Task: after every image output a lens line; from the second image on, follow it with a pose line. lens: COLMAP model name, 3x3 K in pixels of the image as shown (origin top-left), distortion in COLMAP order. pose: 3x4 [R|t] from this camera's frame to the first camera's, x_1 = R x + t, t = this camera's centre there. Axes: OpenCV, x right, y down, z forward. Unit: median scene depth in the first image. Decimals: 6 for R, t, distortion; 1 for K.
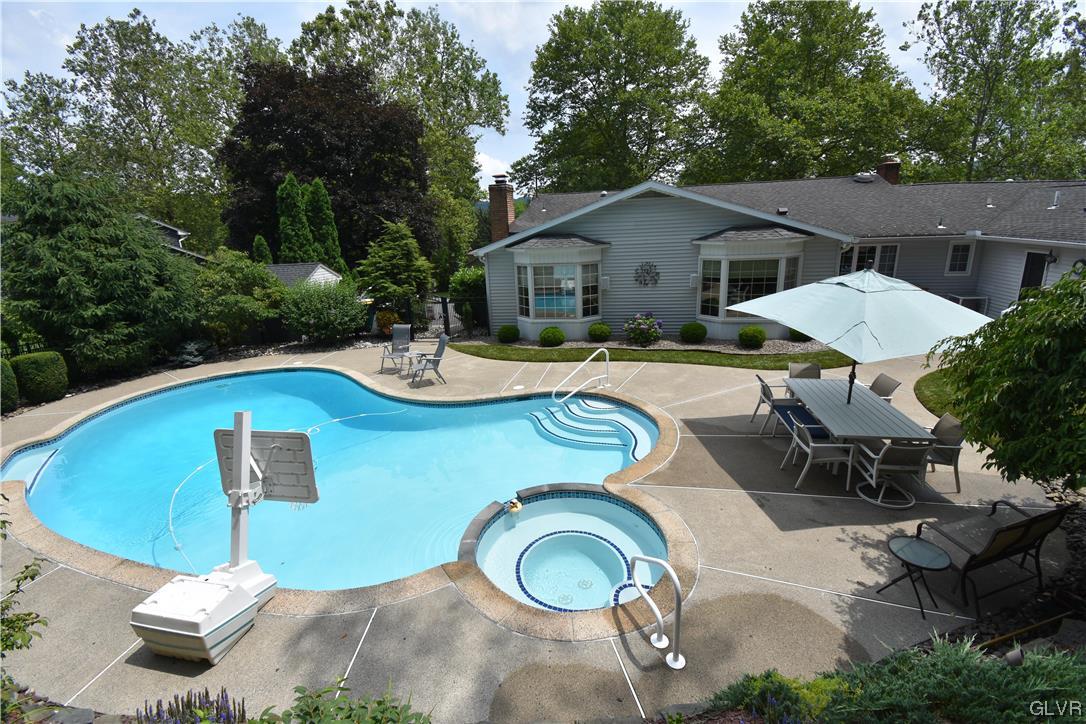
lens RADIAL K [[478.5, 0, 543.0], [0, 478.5, 362.0], [0, 0, 1]] dist [0.021069, -0.026710]
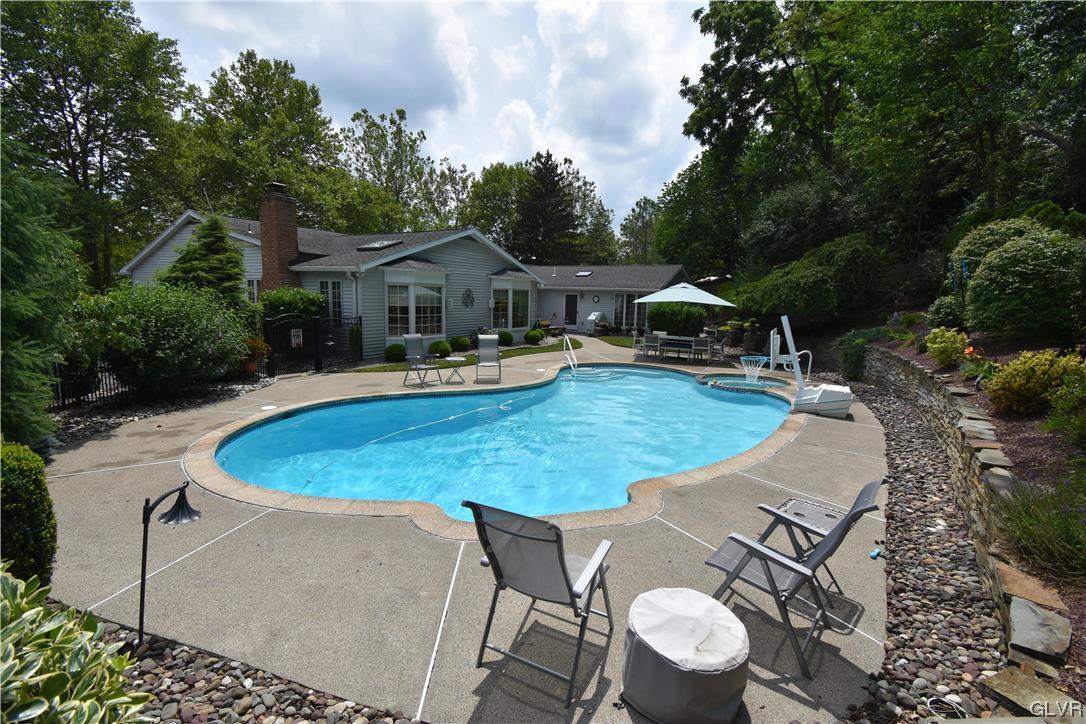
lens RADIAL K [[478.5, 0, 543.0], [0, 478.5, 362.0], [0, 0, 1]] dist [0.021069, -0.026710]
pose [[0.316671, -0.079419, 0.945205, -0.939964], [0.221044, 0.975232, 0.007886, 0.017121], [-0.922420, 0.206434, 0.326383, 0.433594]]
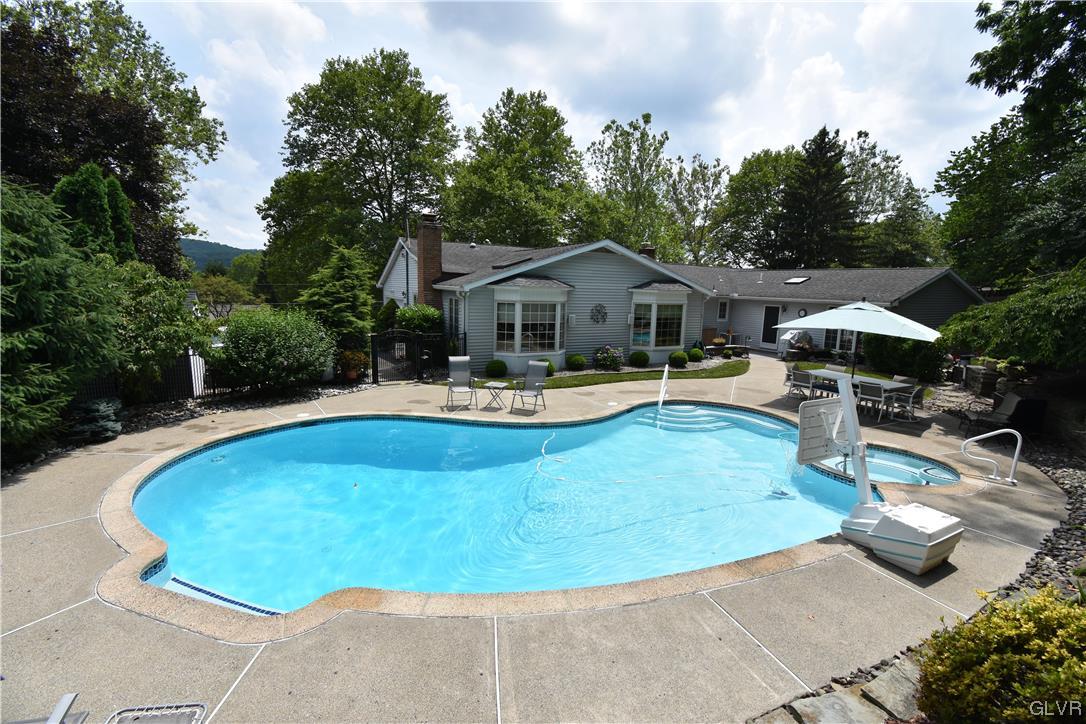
lens RADIAL K [[478.5, 0, 543.0], [0, 478.5, 362.0], [0, 0, 1]] dist [0.021069, -0.026710]
pose [[0.775229, -0.034024, 0.630763, -0.658030], [0.113574, 0.989783, -0.086196, 0.025666], [-0.621386, 0.138460, 0.771173, 0.172461]]
